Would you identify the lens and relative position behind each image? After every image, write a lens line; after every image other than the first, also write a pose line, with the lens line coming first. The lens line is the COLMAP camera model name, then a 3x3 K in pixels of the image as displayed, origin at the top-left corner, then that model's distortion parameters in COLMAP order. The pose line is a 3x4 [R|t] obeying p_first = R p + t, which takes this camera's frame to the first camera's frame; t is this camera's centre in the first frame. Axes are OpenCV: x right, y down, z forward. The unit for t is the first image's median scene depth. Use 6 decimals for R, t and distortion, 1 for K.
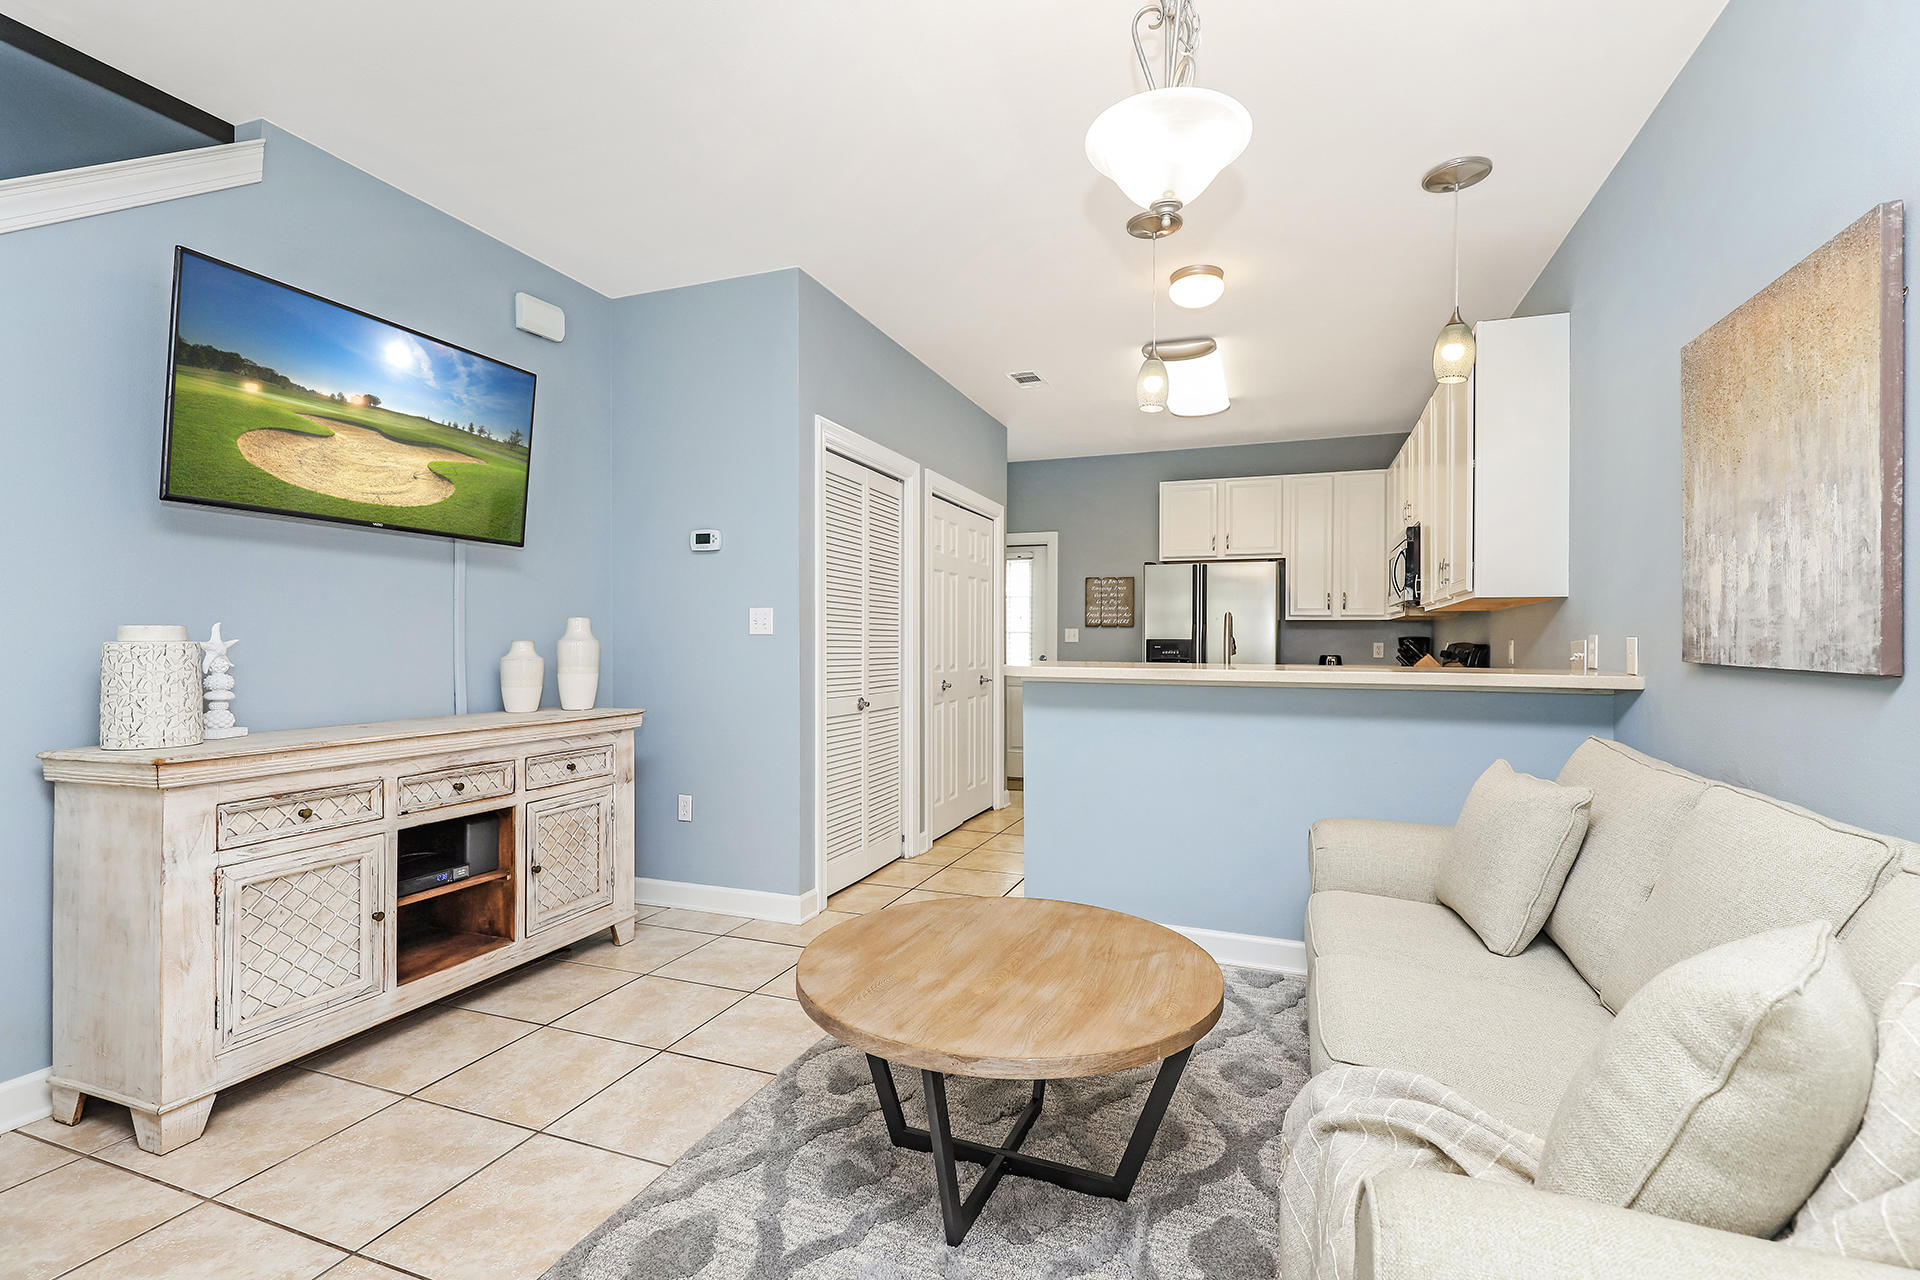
lens RADIAL K [[876.9, 0, 964.5], [0, 876.9, 653.7], [0, 0, 1]] dist [0.009654, -0.002816]
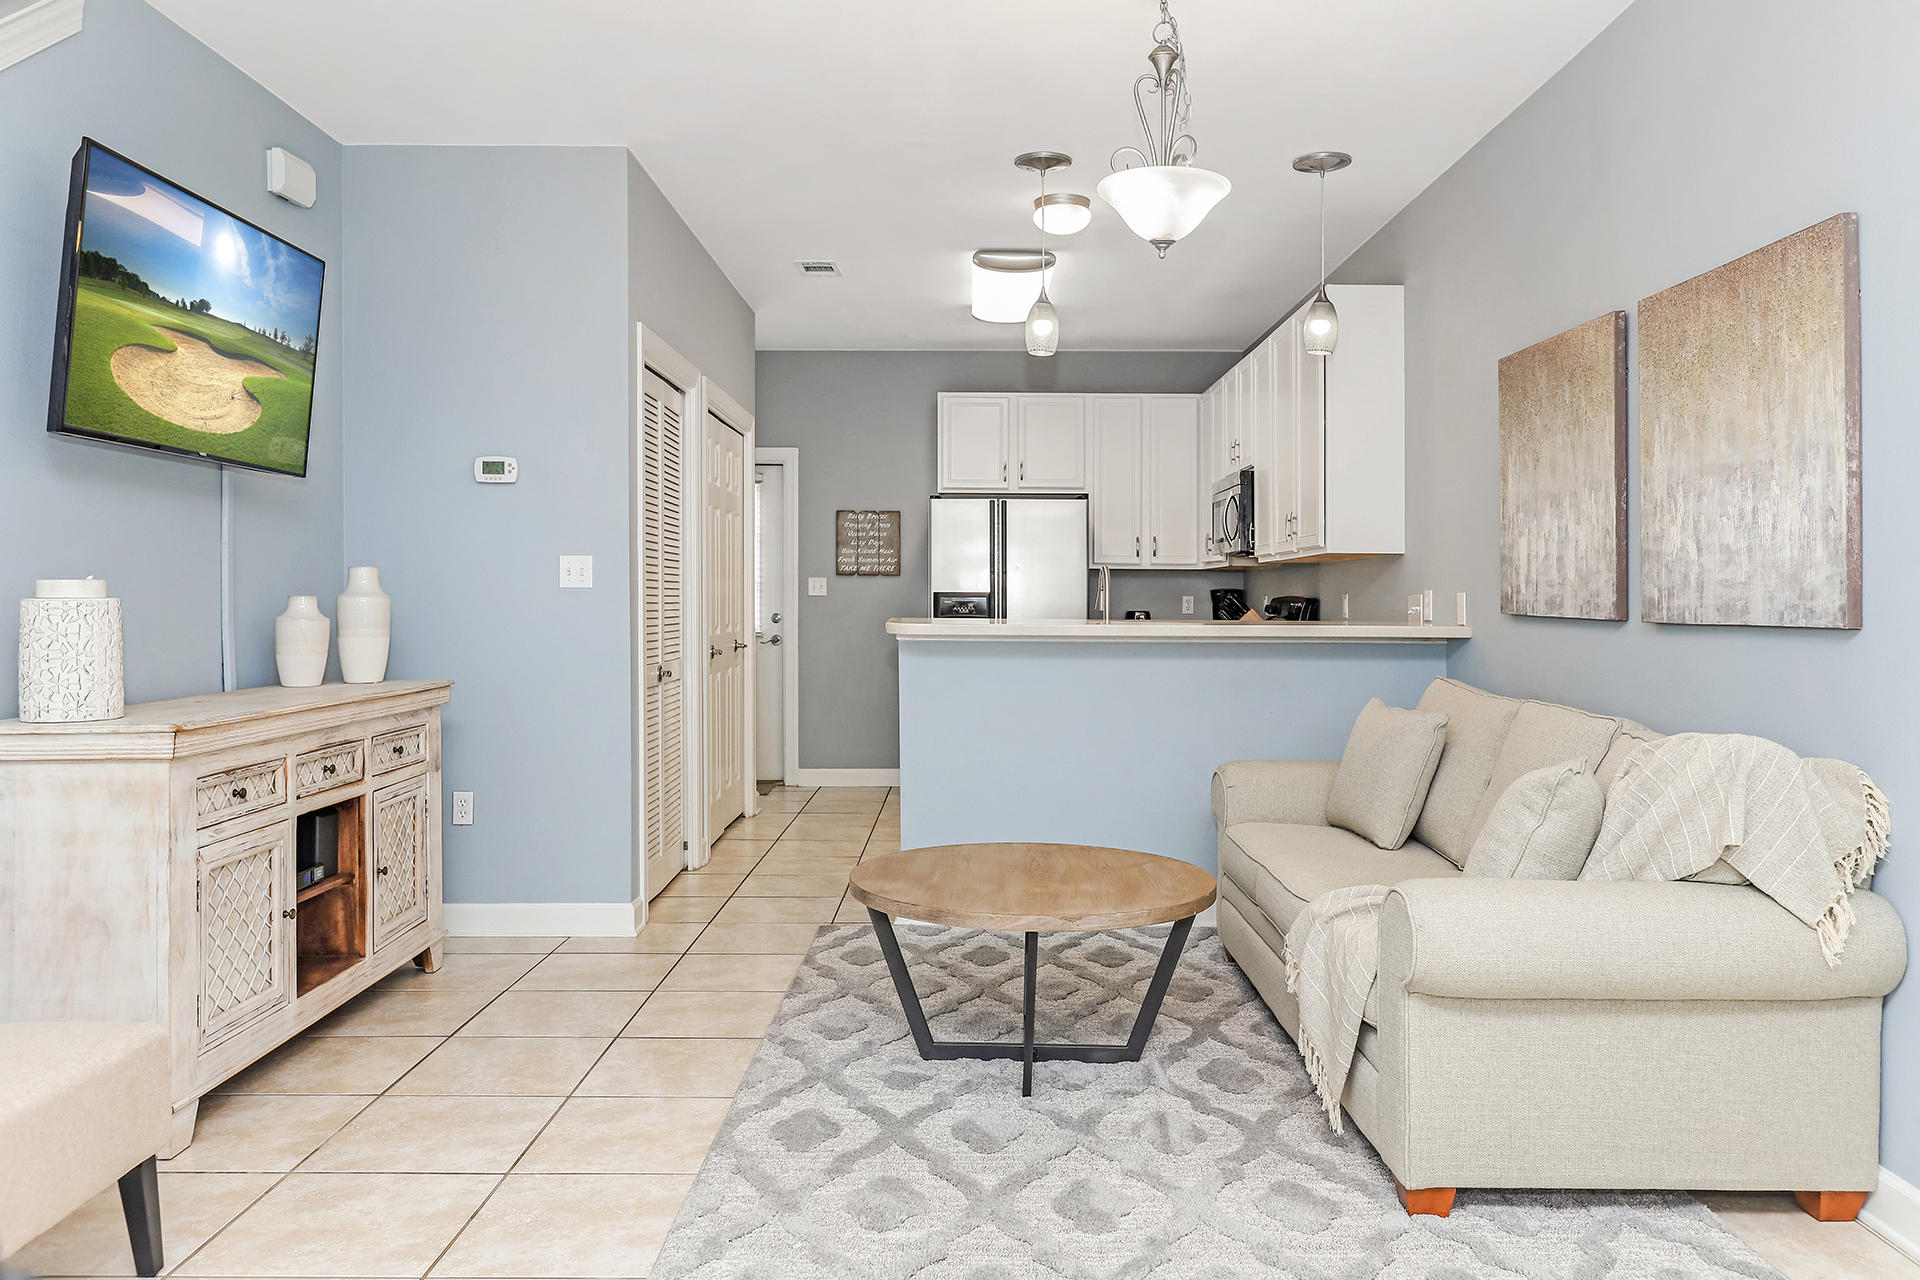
lens RADIAL K [[1437.5, 0, 970.0], [0, 1437.5, 607.2], [0, 0, 1]] dist [0.007907, -0.008991]
pose [[0.937320, -0.003942, 0.348448, -0.579961], [0.005081, 0.999984, -0.002355, 0.001327], [-0.348433, 0.003978, 0.937325, -0.624413]]
